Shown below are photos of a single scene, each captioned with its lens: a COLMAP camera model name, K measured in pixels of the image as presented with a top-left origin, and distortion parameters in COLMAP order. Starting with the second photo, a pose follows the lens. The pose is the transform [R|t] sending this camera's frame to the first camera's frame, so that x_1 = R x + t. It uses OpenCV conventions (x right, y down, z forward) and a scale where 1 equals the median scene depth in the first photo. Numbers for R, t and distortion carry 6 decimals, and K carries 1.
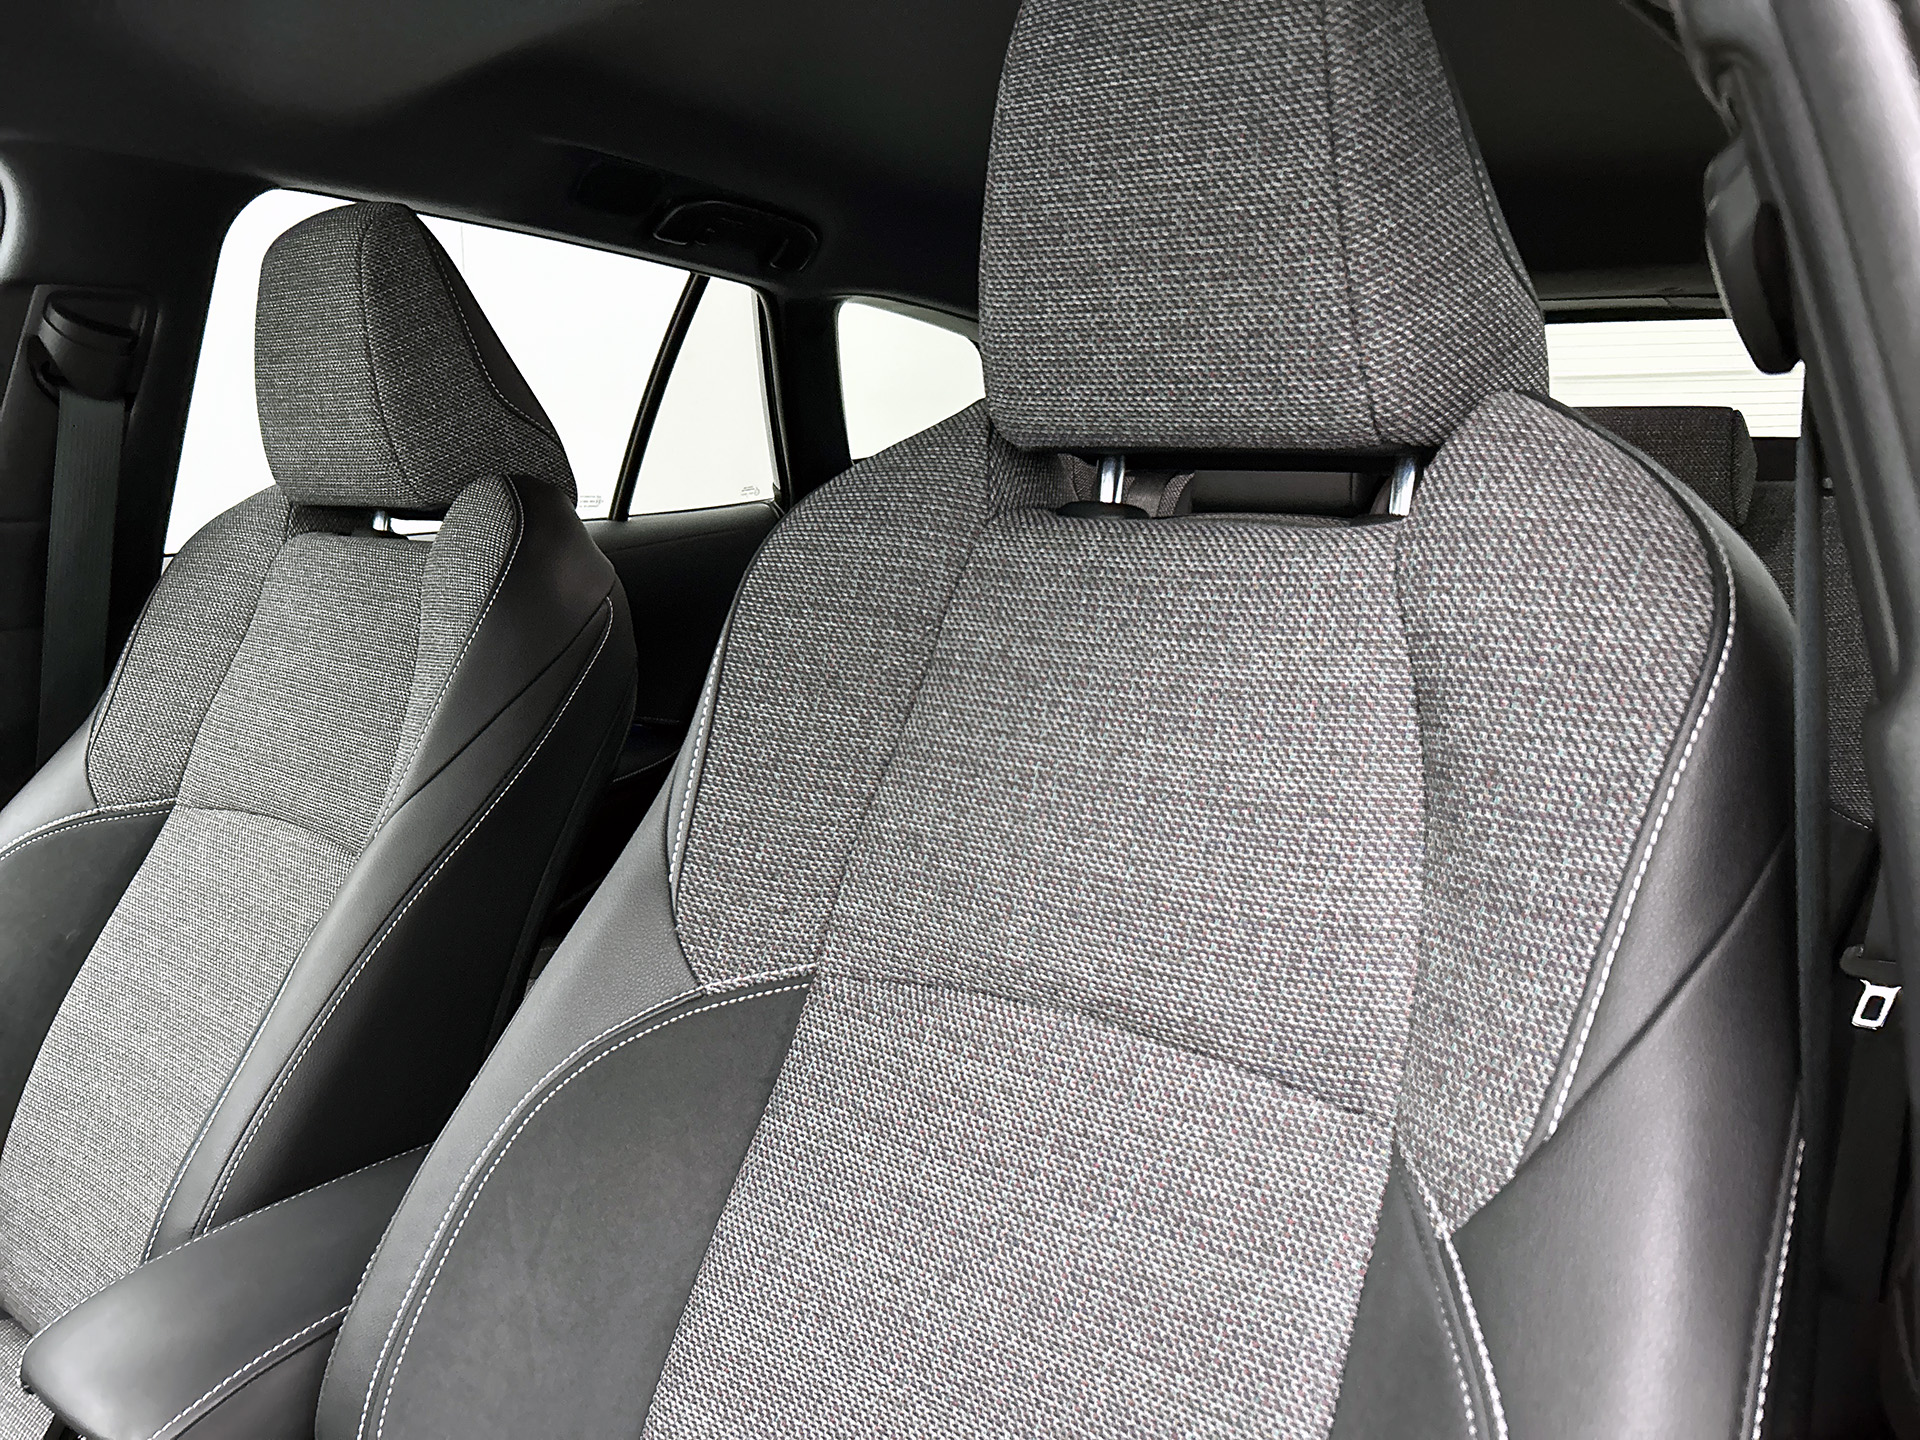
lens RADIAL K [[1425.4, 0, 949.4], [0, 1425.4, 729.2], [0, 0, 1]] dist [0.035545, -0.046041]
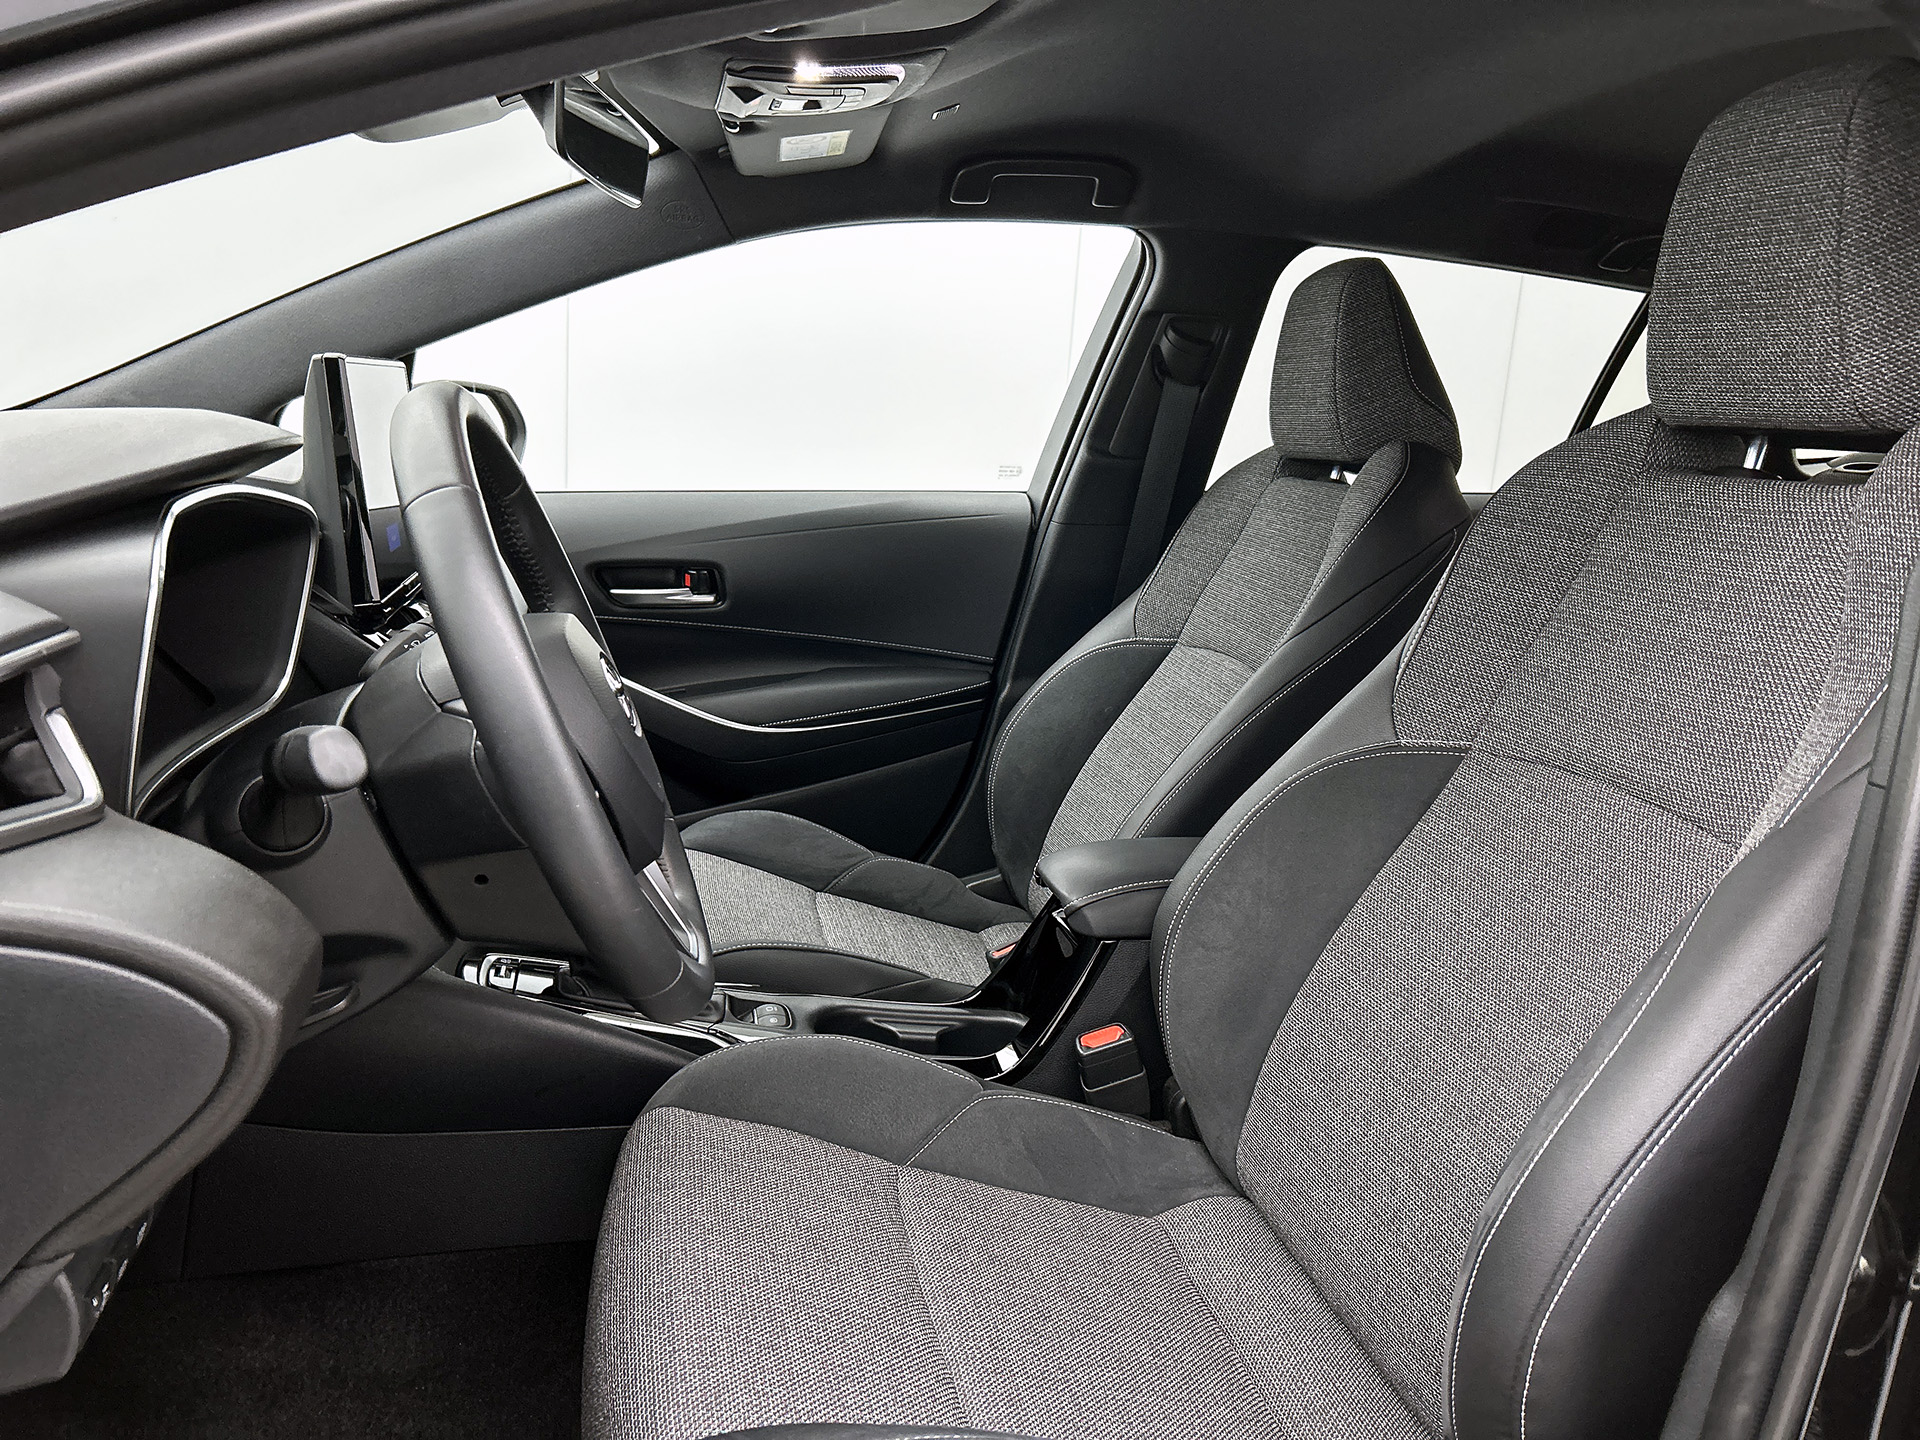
lens RADIAL K [[1425.4, 0, 949.4], [0, 1425.4, 729.2], [0, 0, 1]] dist [0.035545, -0.046041]
pose [[0.751653, 0.177441, -0.635242, 0.482592], [-0.176928, 0.982077, 0.064971, 0.148860], [0.635385, 0.063556, 0.769575, -0.610244]]
